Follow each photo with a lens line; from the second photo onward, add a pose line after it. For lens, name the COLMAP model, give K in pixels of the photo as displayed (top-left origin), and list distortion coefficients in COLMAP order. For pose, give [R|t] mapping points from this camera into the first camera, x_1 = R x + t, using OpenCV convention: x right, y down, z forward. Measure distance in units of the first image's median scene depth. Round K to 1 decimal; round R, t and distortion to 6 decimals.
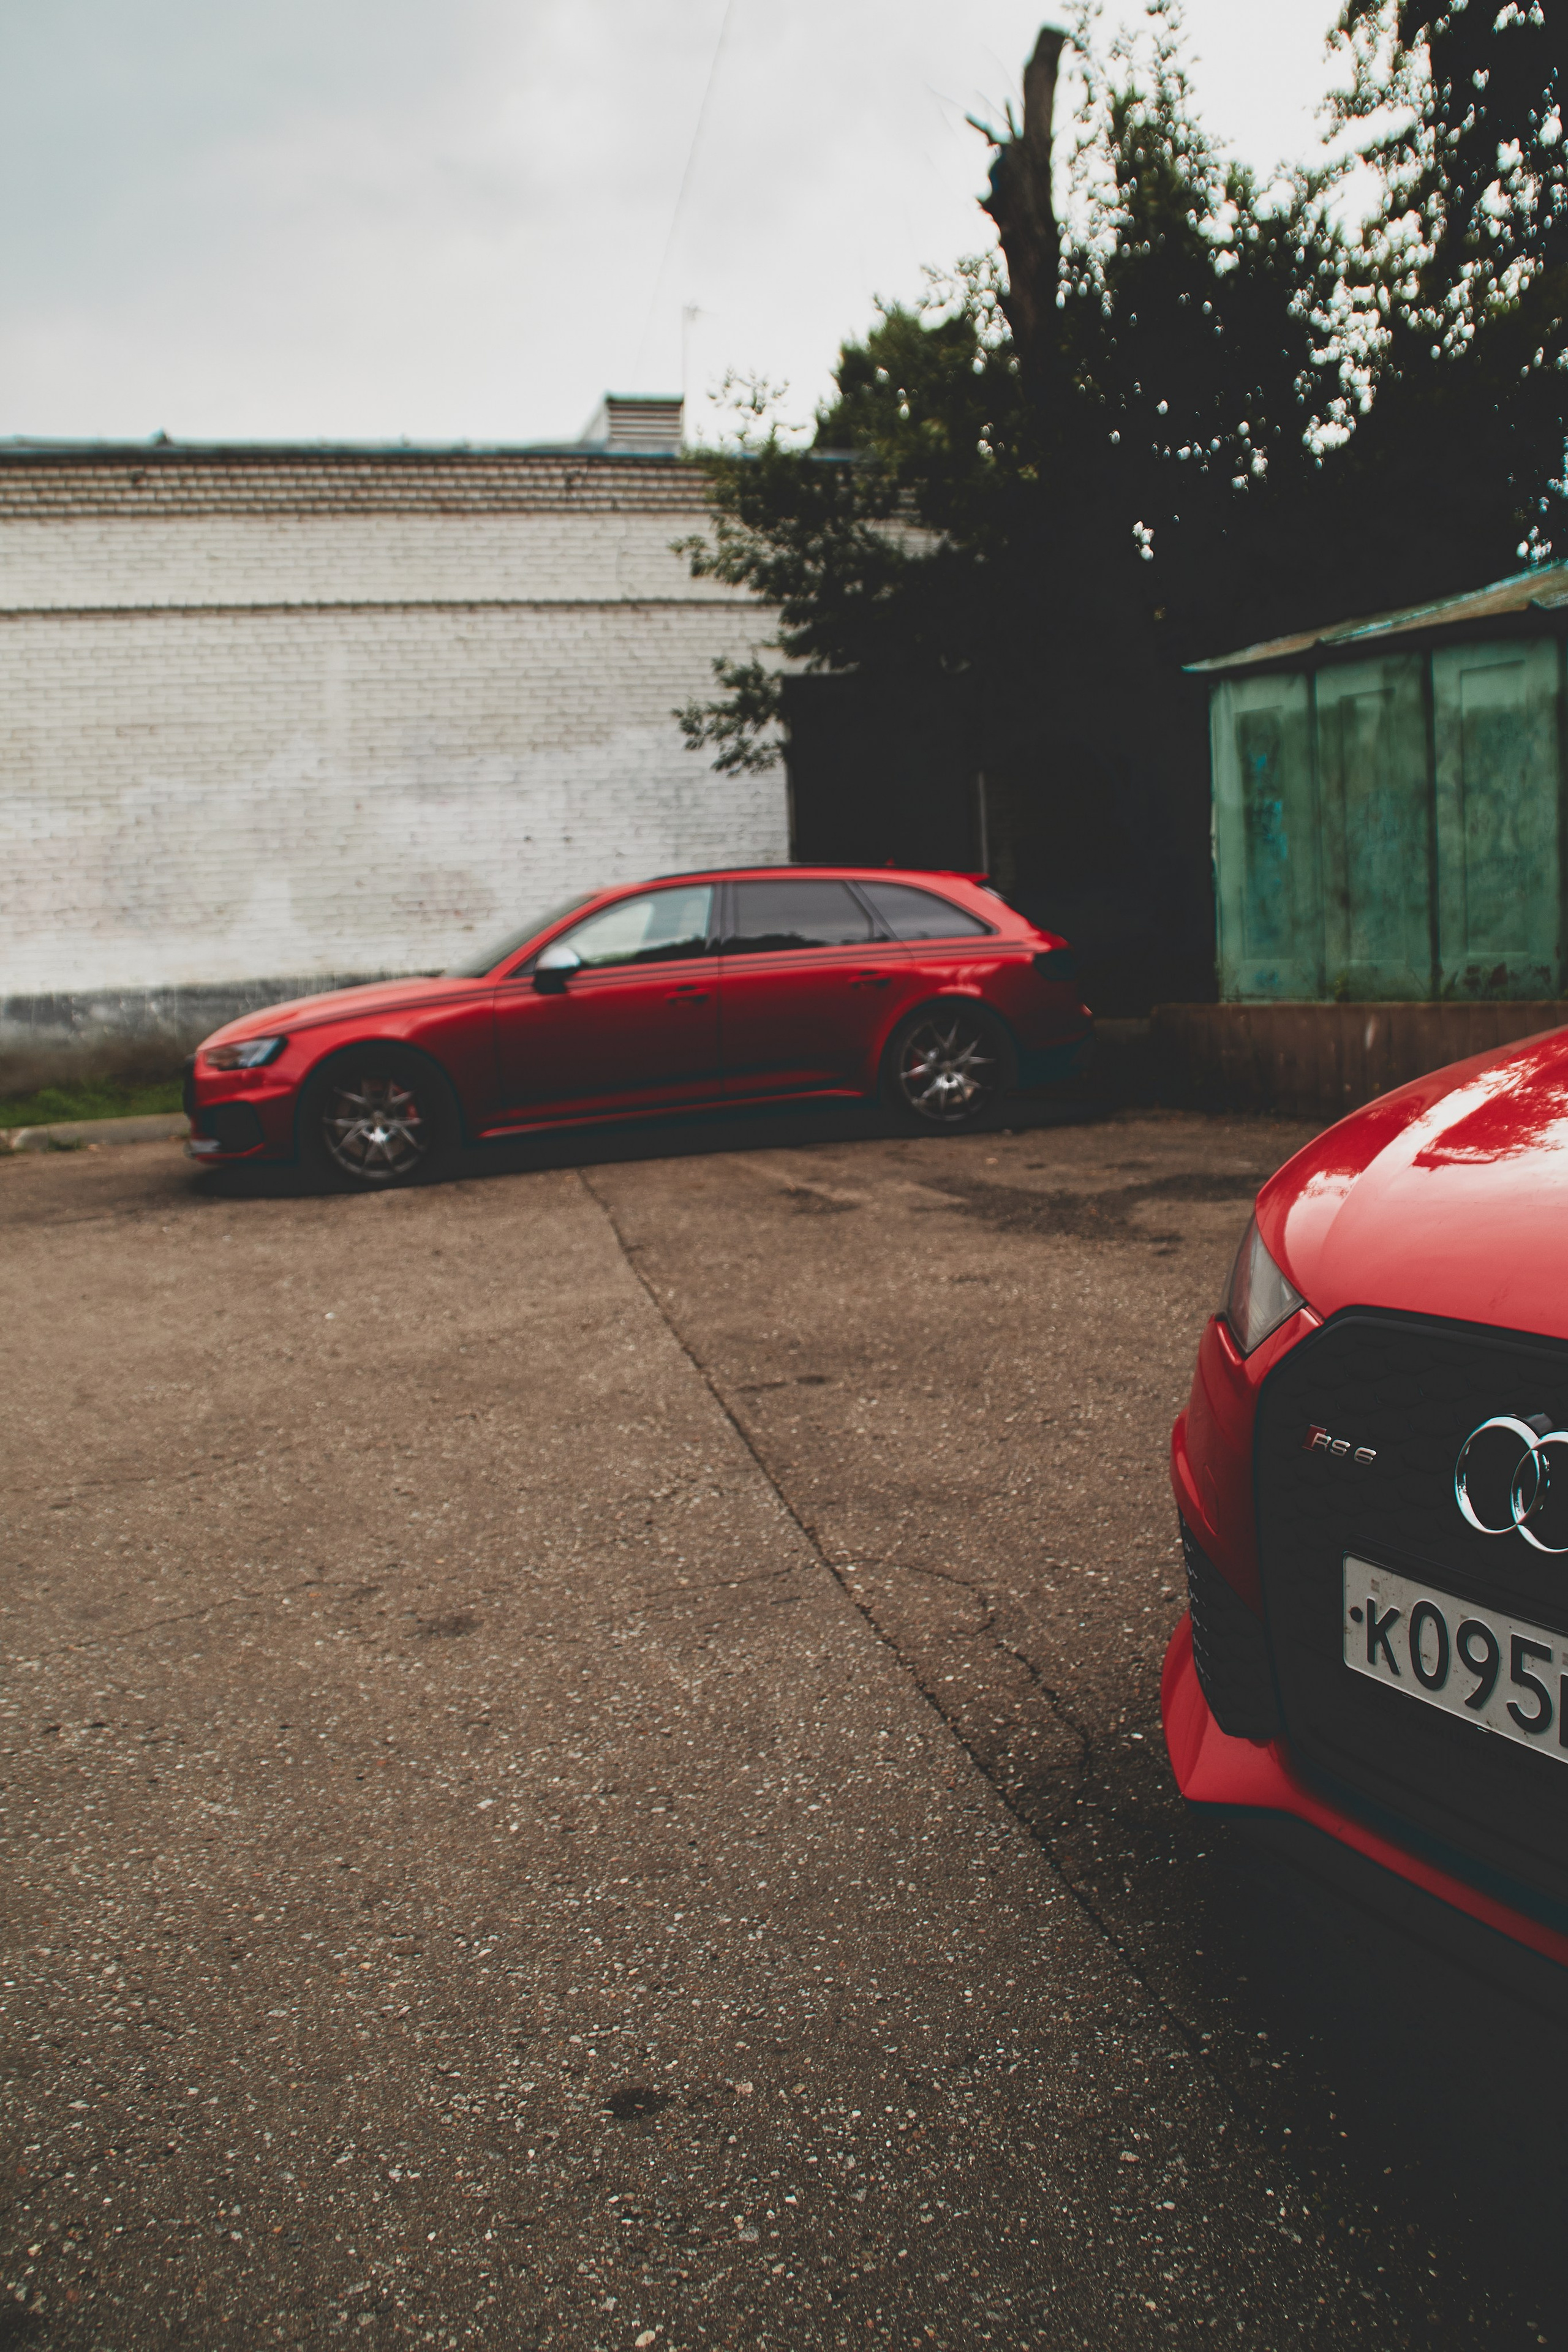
lens RADIAL K [[1938.2, 0, 784.0], [0, 1938.2, 1176.0], [0, 0, 1]] dist [-0.142926, 0.010653]
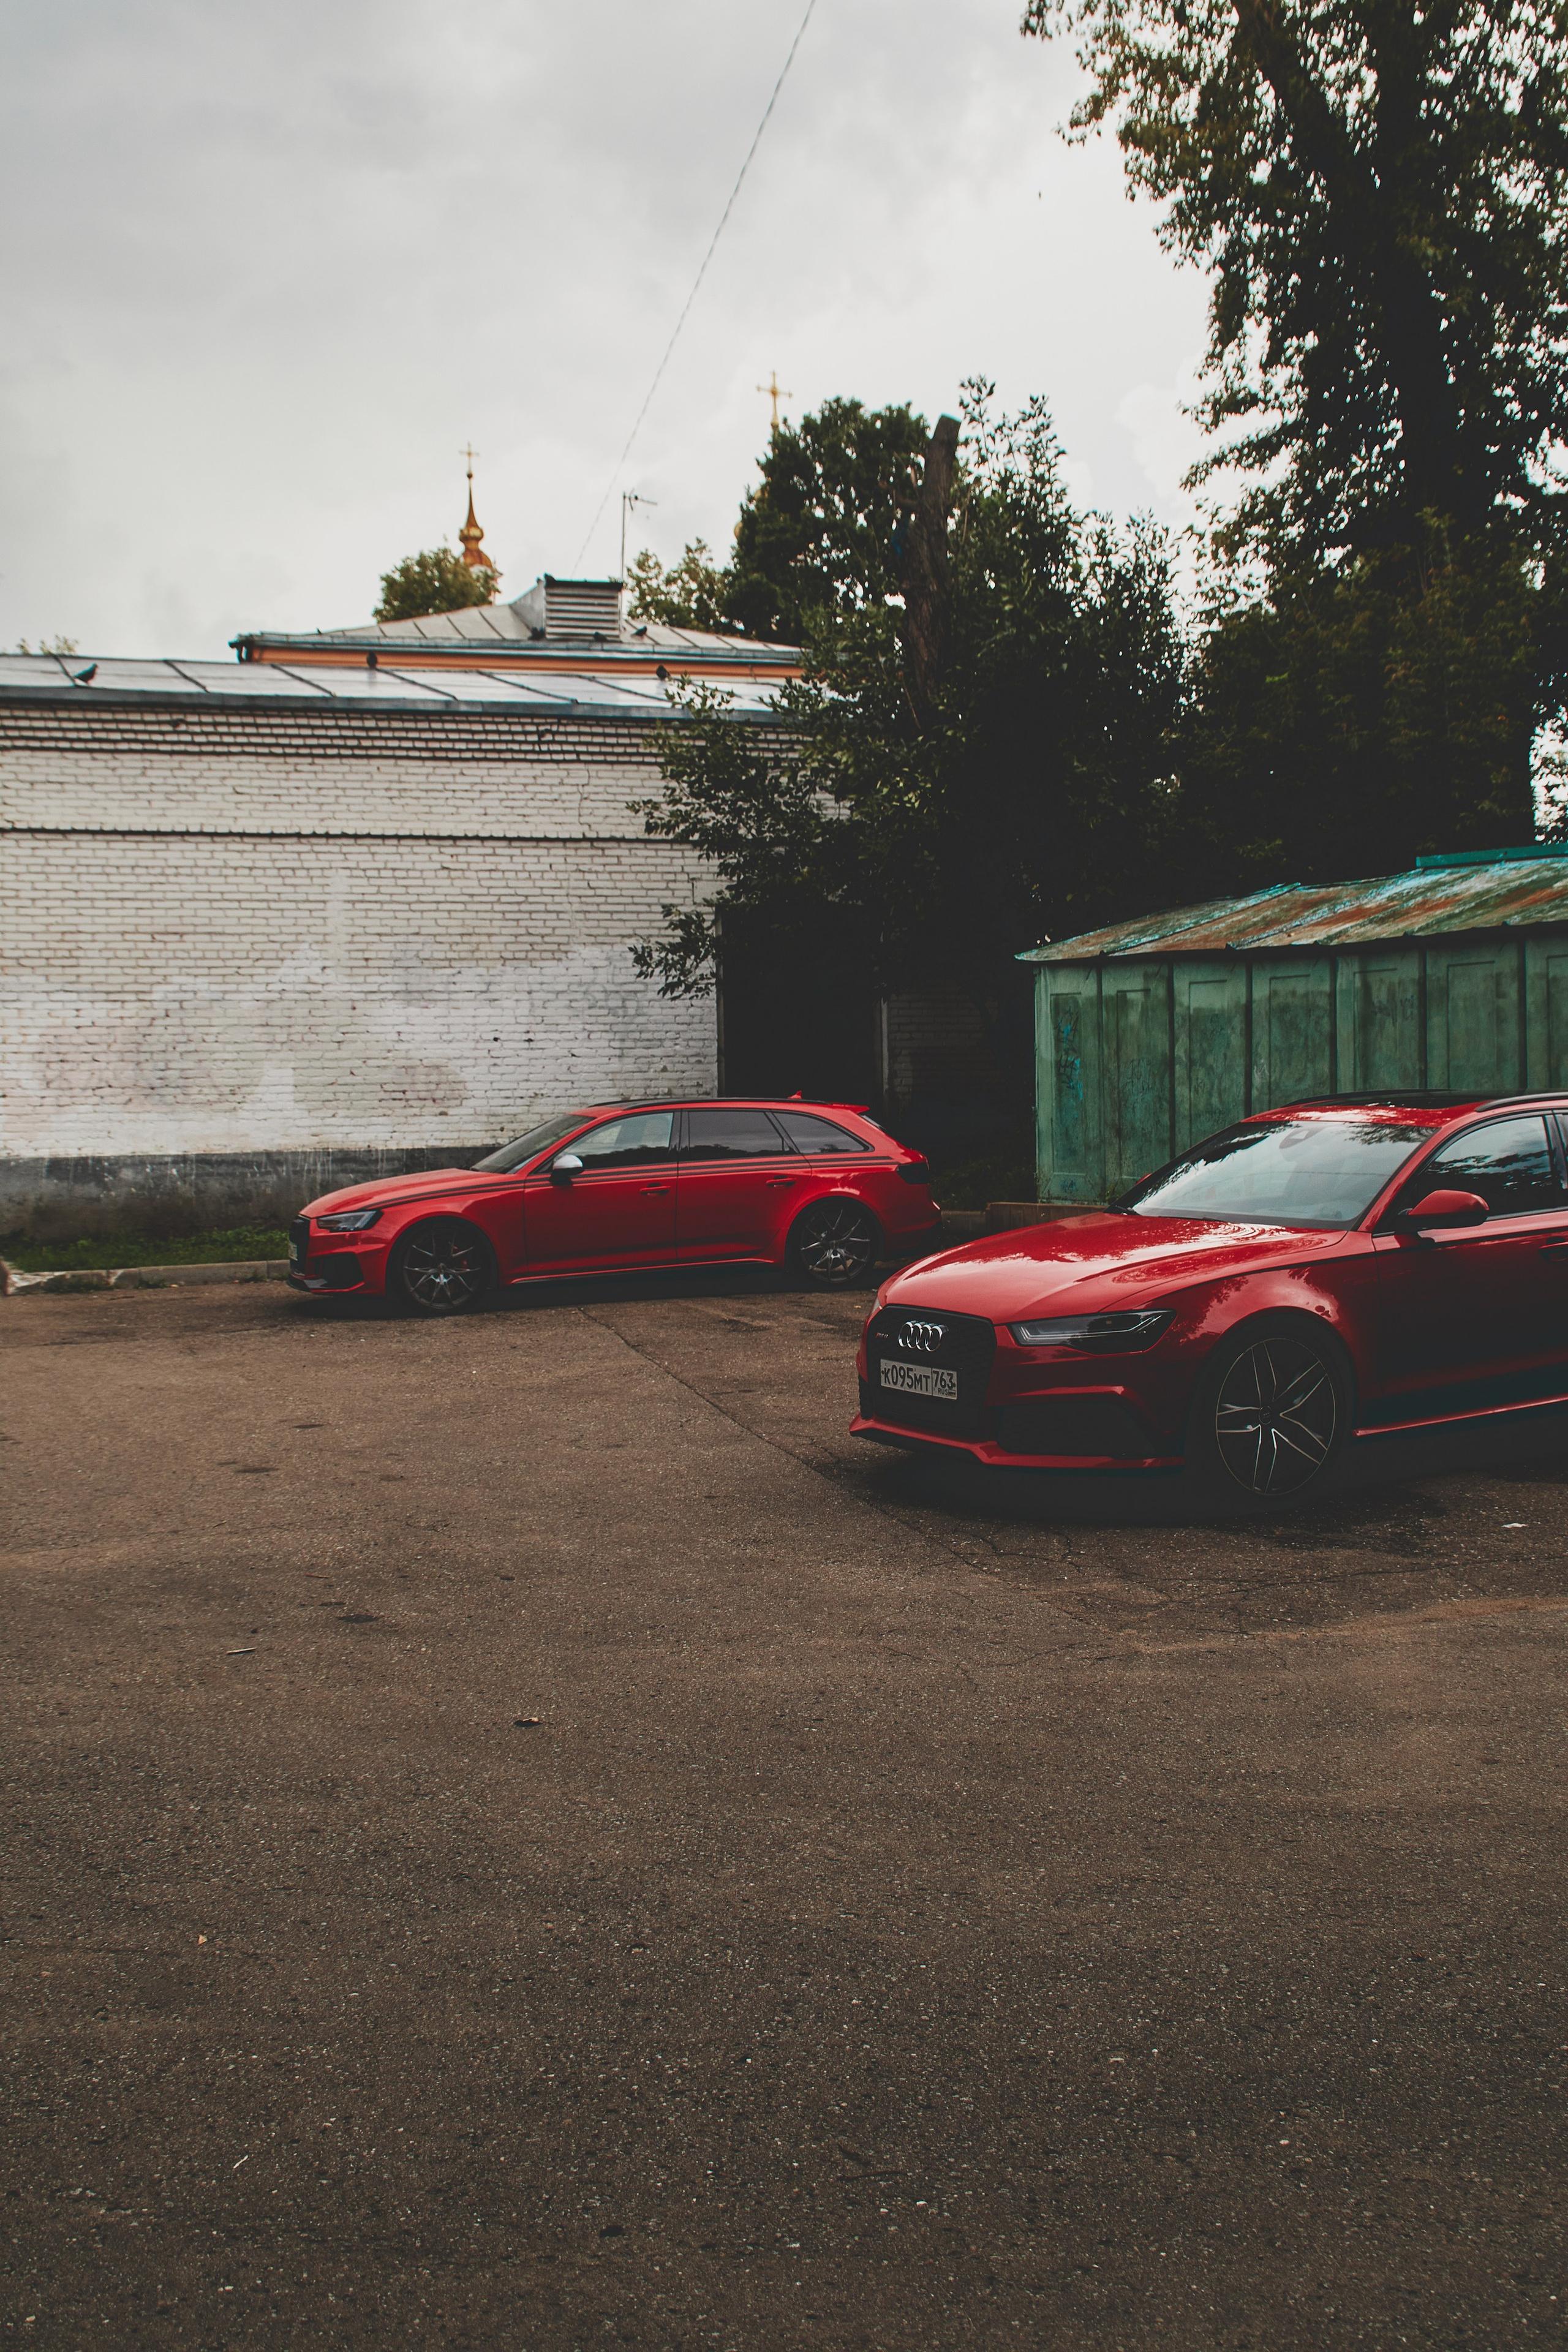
lens RADIAL K [[2455.0, 0, 784.0], [0, 2455.0, 1176.0], [0, 0, 1]] dist [-0.051917, 0.001083]
pose [[0.998660, 0.029128, 0.042770, -0.028942], [-0.025551, 0.996311, -0.081918, 0.040371], [-0.044998, 0.080715, 0.995721, -0.750550]]
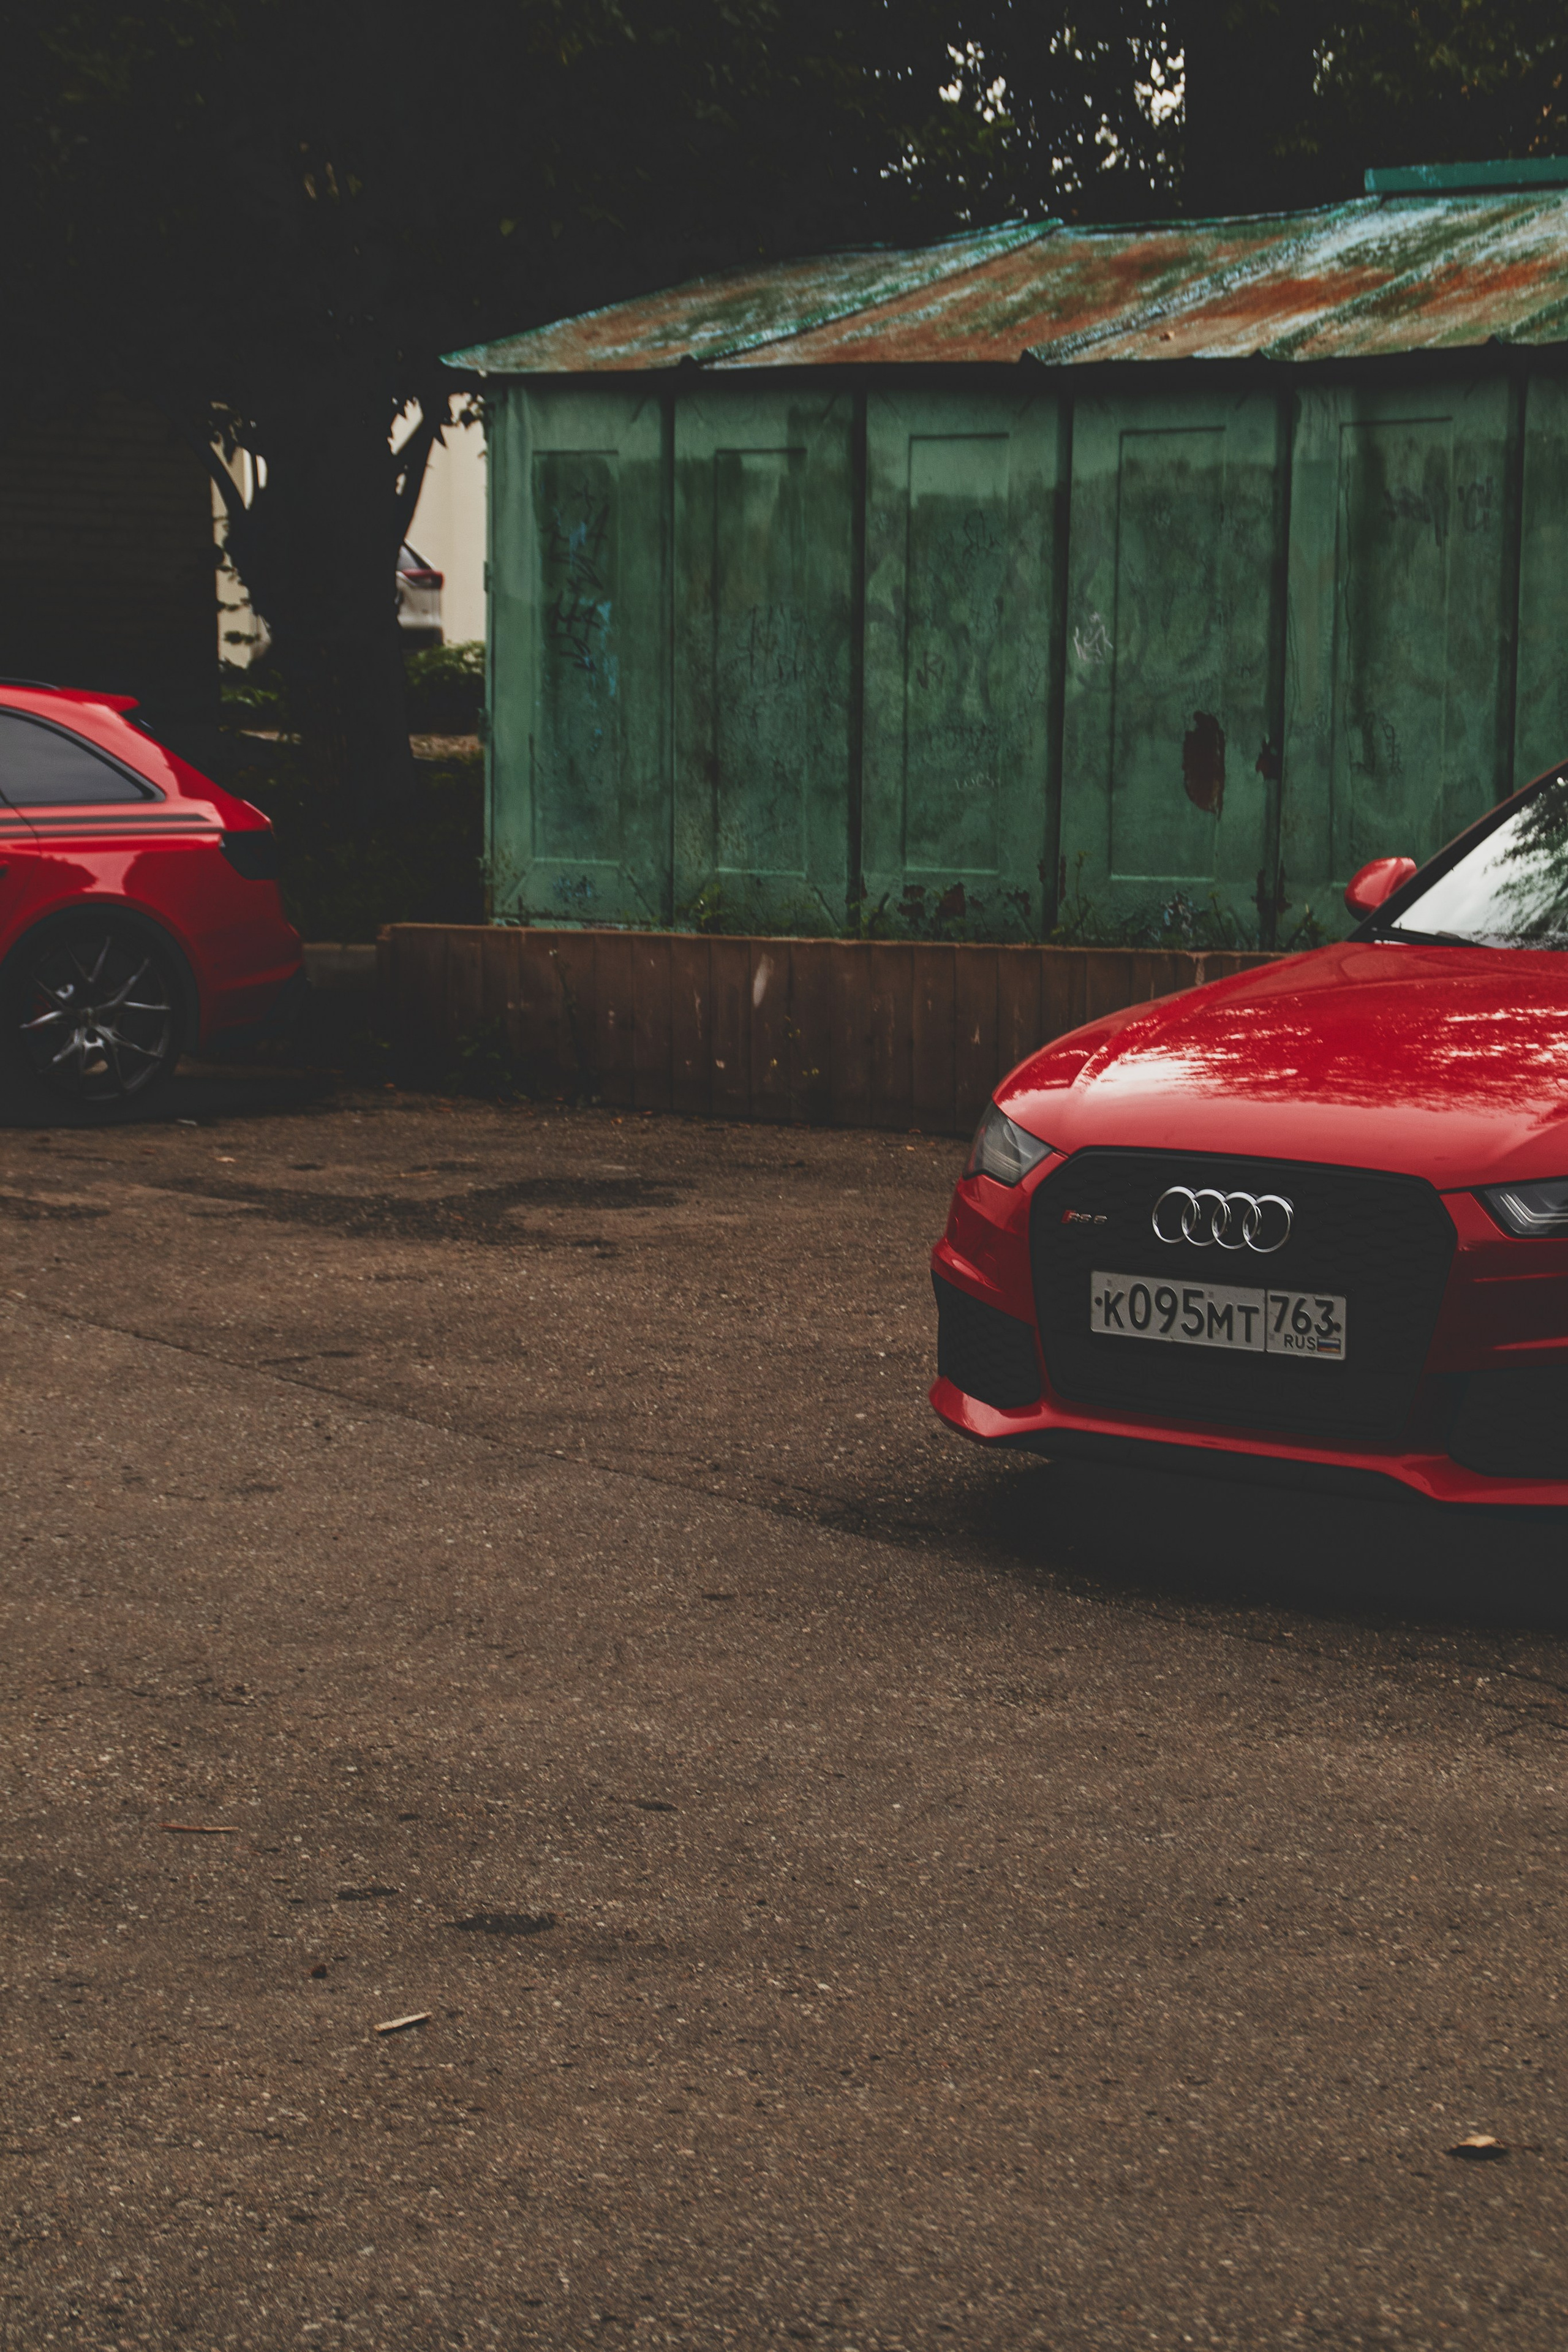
lens RADIAL K [[5436.2, 0, 784.0], [0, 5436.2, 1176.0], [0, 0, 1]] dist [0.423567, 0.478124]
pose [[0.929412, 0.020294, 0.368485, -0.330145], [-0.008950, 0.999433, -0.032469, 0.046398], [-0.368935, 0.026879, 0.929067, -0.652590]]
